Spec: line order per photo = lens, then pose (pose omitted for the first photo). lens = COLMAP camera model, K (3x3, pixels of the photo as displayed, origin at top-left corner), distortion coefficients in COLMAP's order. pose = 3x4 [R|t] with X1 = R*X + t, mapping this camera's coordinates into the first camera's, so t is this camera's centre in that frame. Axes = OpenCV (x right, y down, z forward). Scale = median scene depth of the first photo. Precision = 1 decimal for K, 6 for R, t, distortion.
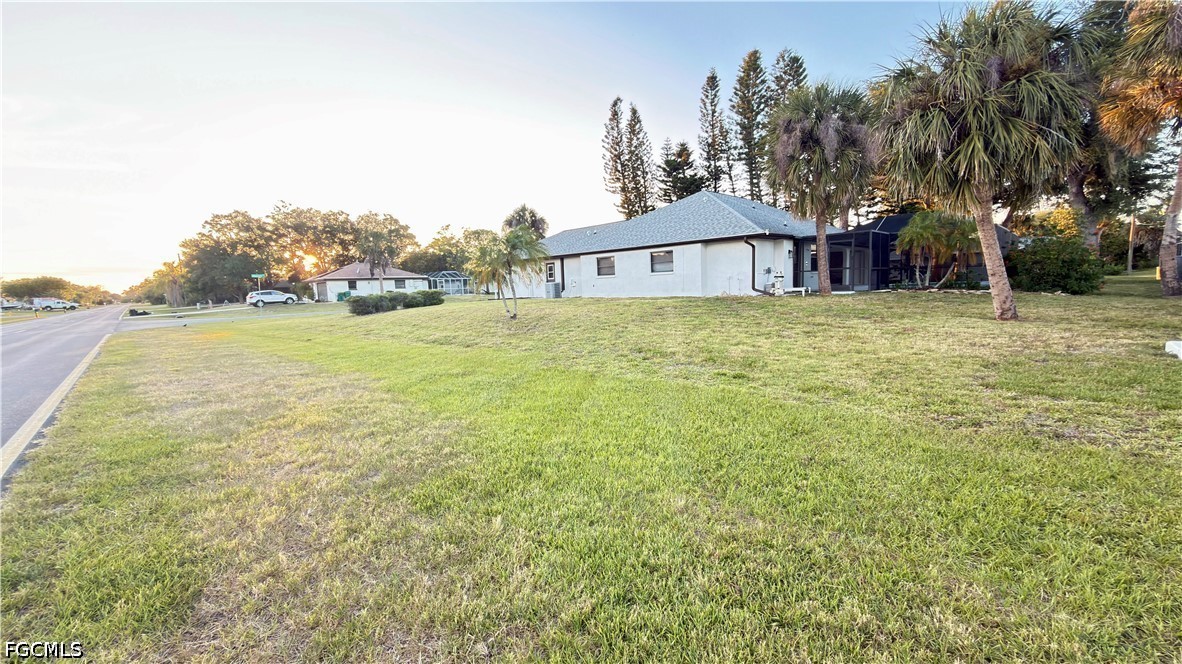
lens RADIAL K [[471.7, 0, 589.4], [0, 471.7, 332.5], [0, 0, 1]] dist [0.002951, 0.000092]
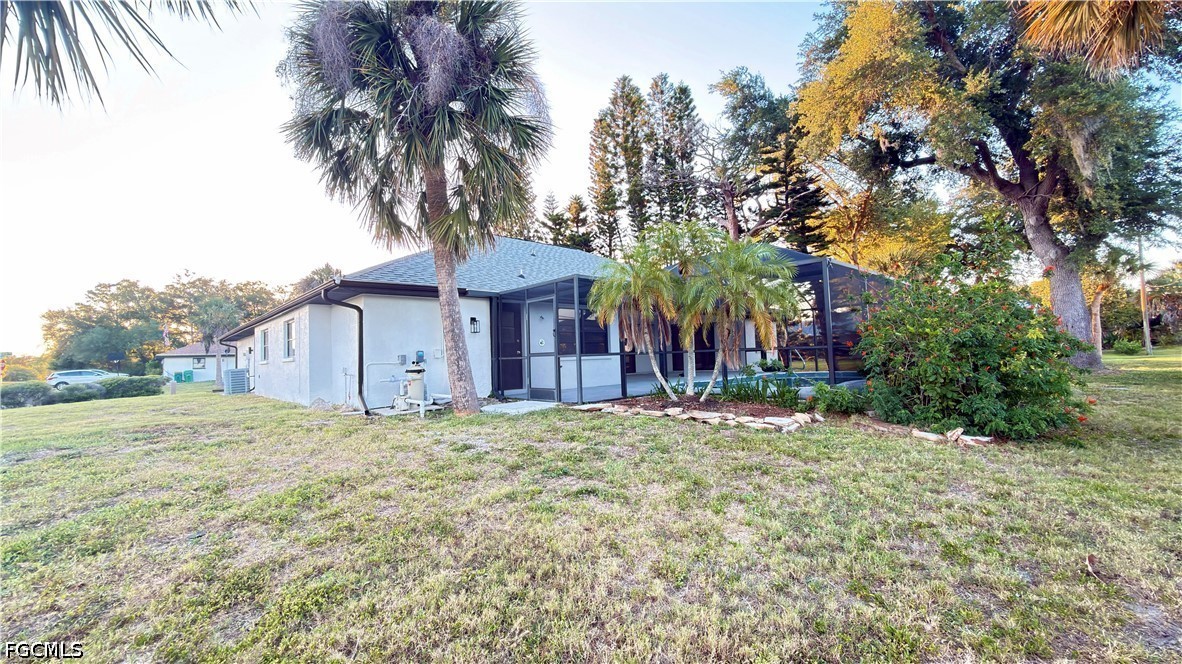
lens RADIAL K [[471.7, 0, 590.4], [0, 471.7, 332.9], [0, 0, 1]] dist [0.002951, 0.000092]
pose [[0.999805, 0.000515, -0.019763, 0.275264], [-0.003500, 0.988482, -0.151301, -0.039244], [0.019457, 0.151341, 0.988290, 0.241303]]
